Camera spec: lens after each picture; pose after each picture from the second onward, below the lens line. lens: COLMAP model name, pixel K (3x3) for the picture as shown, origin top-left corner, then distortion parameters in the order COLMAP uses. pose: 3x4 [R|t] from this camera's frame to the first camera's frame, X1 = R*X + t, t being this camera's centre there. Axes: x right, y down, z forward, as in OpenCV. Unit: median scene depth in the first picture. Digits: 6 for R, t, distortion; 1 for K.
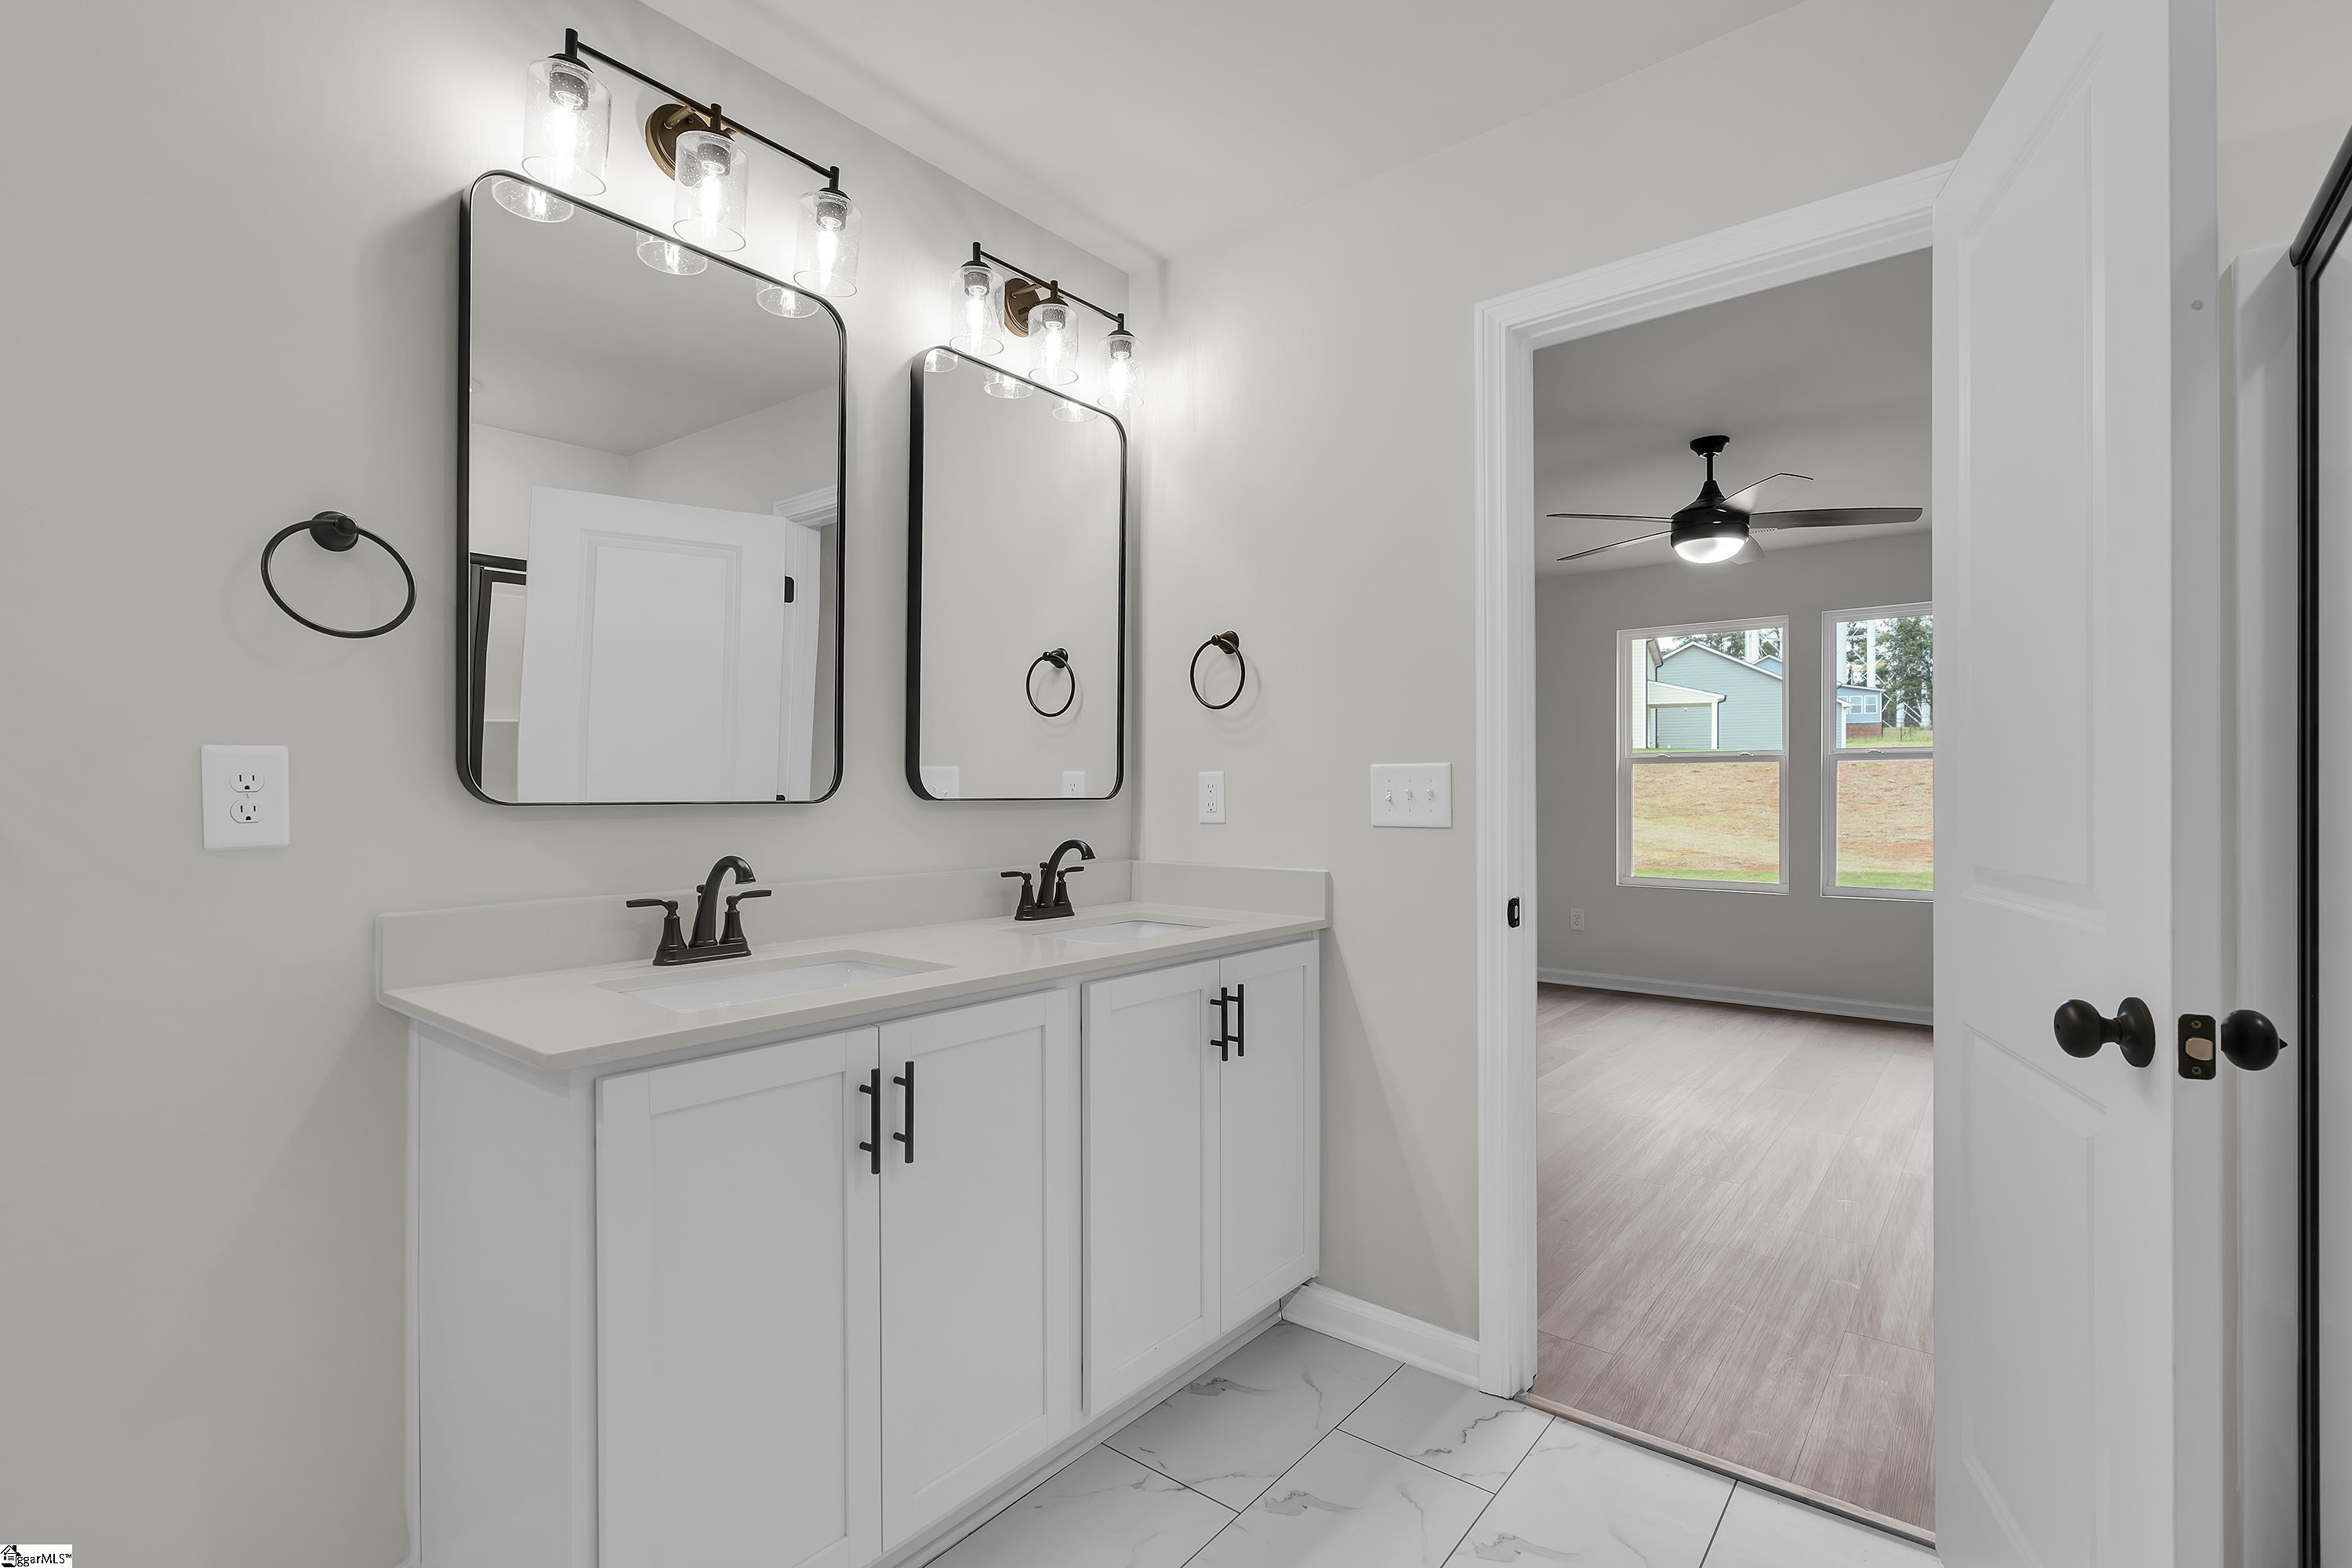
lens RADIAL K [[1072.4, 0, 1177.0], [0, 1072.4, 787.7], [0, 0, 1]] dist [0.001099, -0.000115]
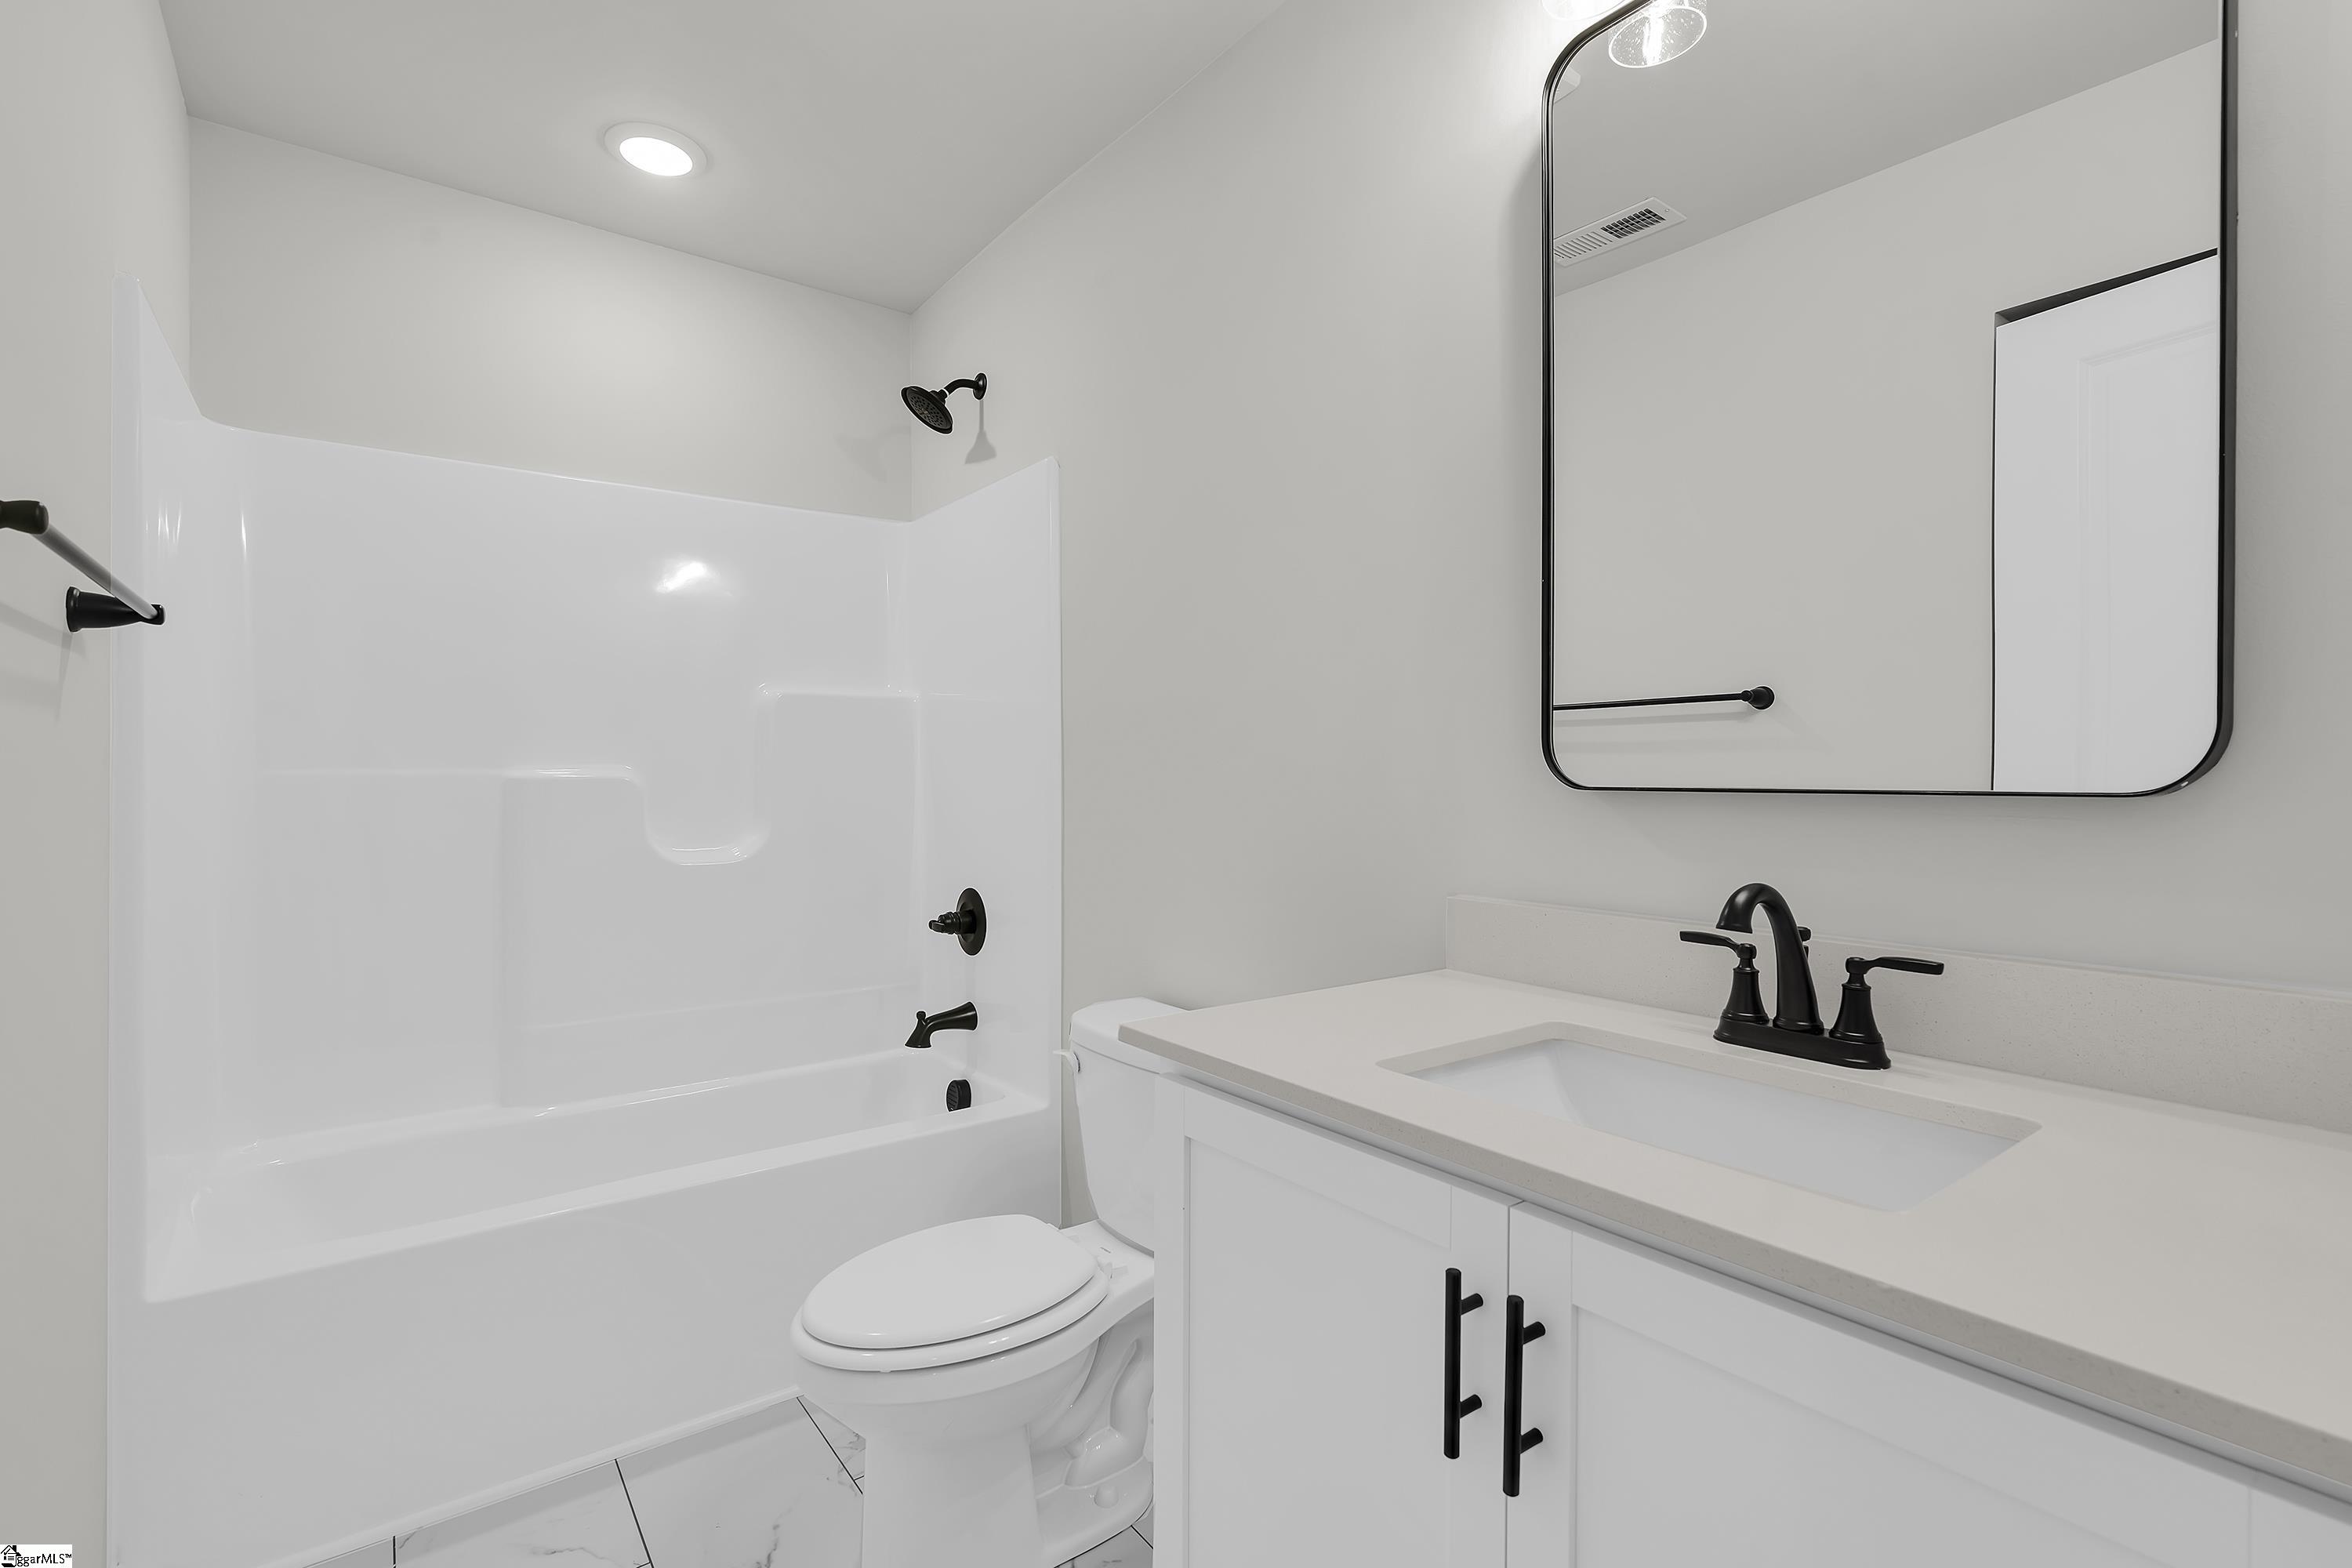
lens RADIAL K [[1072.4, 0, 1171.1], [0, 1072.4, 783.2], [0, 0, 1]] dist [0.001099, -0.000115]
pose [[-0.253812, 0.001320, -0.967253, 0.248273], [-0.004526, 0.999986, 0.002552, 0.007625], [0.967243, 0.005026, -0.253802, 0.831791]]
